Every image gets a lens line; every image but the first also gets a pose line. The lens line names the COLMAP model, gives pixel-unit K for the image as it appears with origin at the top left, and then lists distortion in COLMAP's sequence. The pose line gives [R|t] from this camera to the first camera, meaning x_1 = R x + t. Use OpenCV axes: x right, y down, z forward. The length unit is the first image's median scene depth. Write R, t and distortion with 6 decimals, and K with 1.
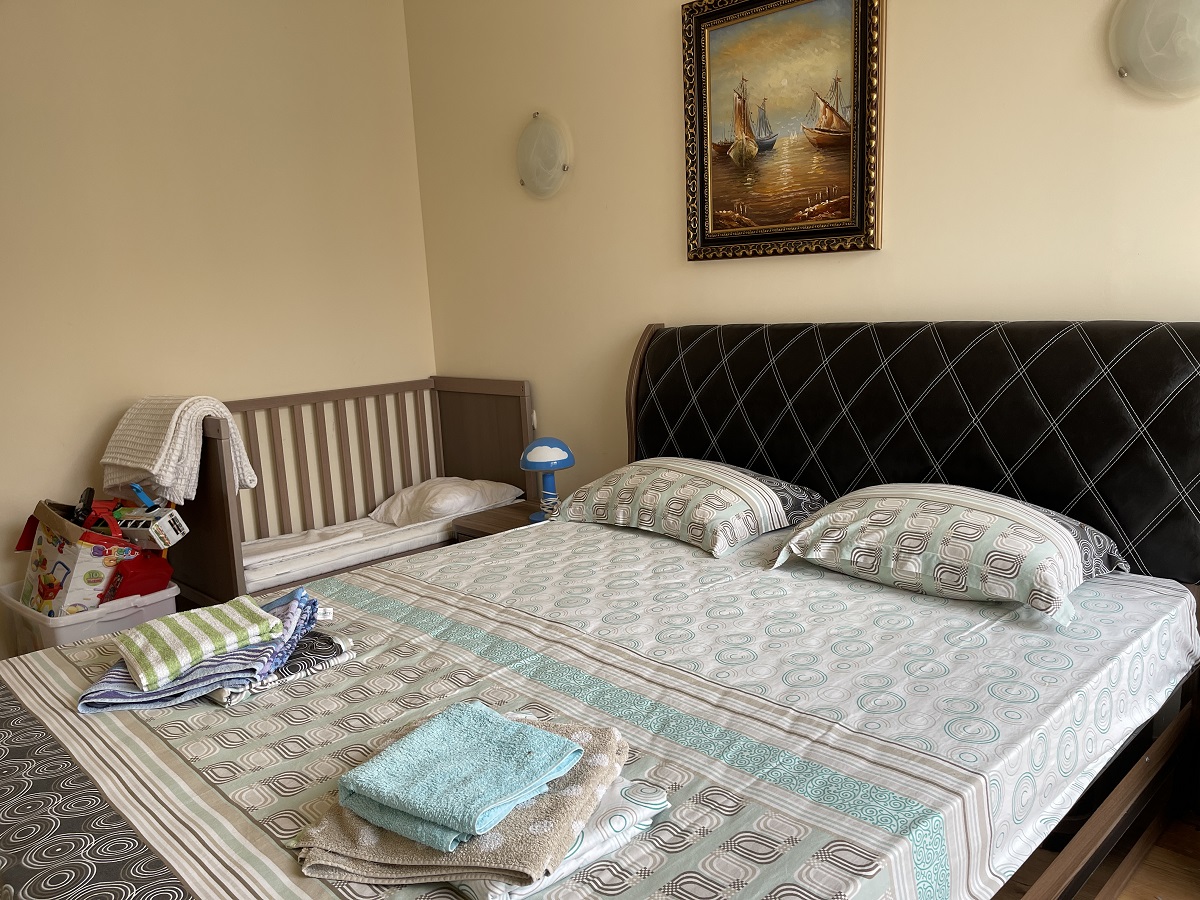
lens RADIAL K [[908.7, 0, 605.9], [0, 908.7, 451.4], [0, 0, 1]] dist [0.068156, -0.092085]
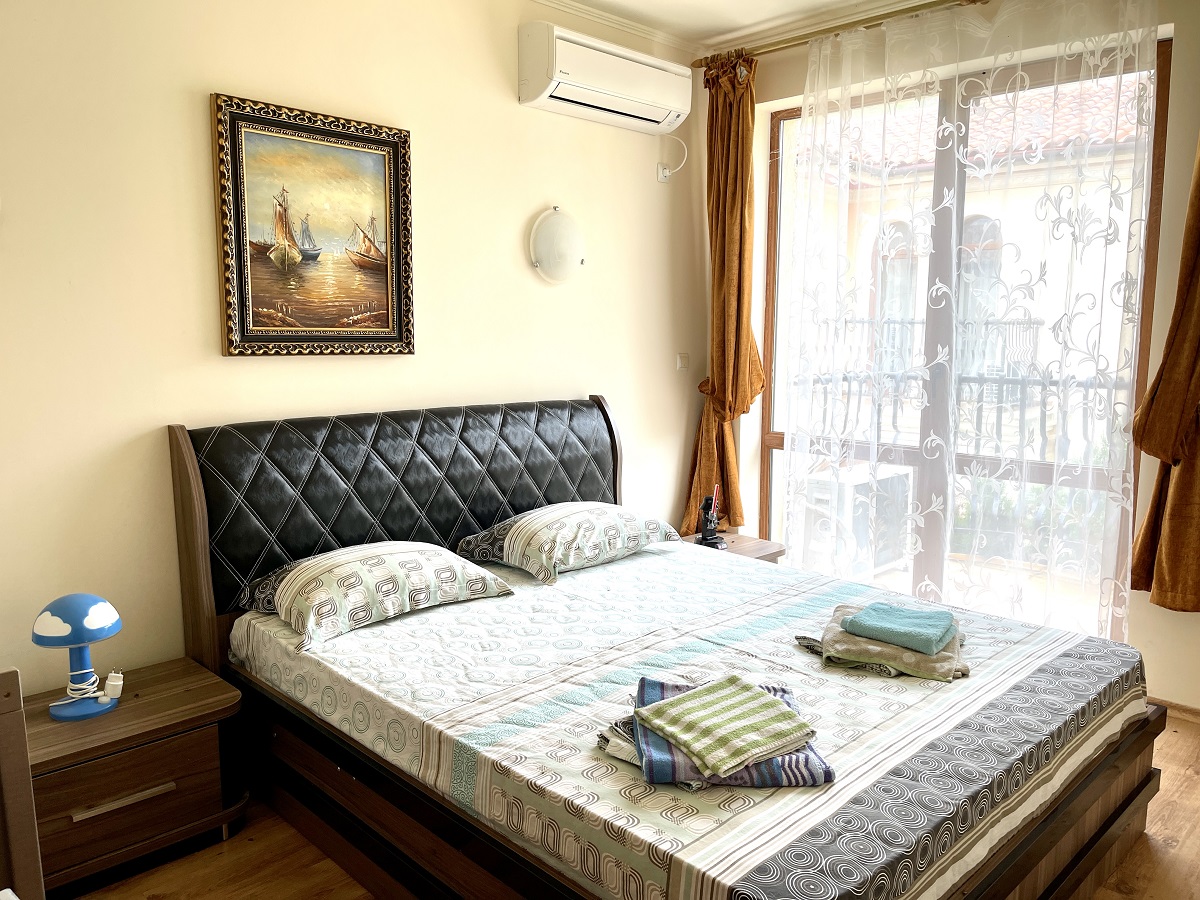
lens RADIAL K [[908.7, 0, 604.8], [0, 908.7, 444.3], [0, 0, 1]] dist [0.068156, -0.092085]
pose [[-0.007515, -0.087585, 0.996129, -0.975452], [0.172106, 0.981178, 0.087569, -0.154620], [-0.985050, 0.172098, 0.007701, 0.711552]]
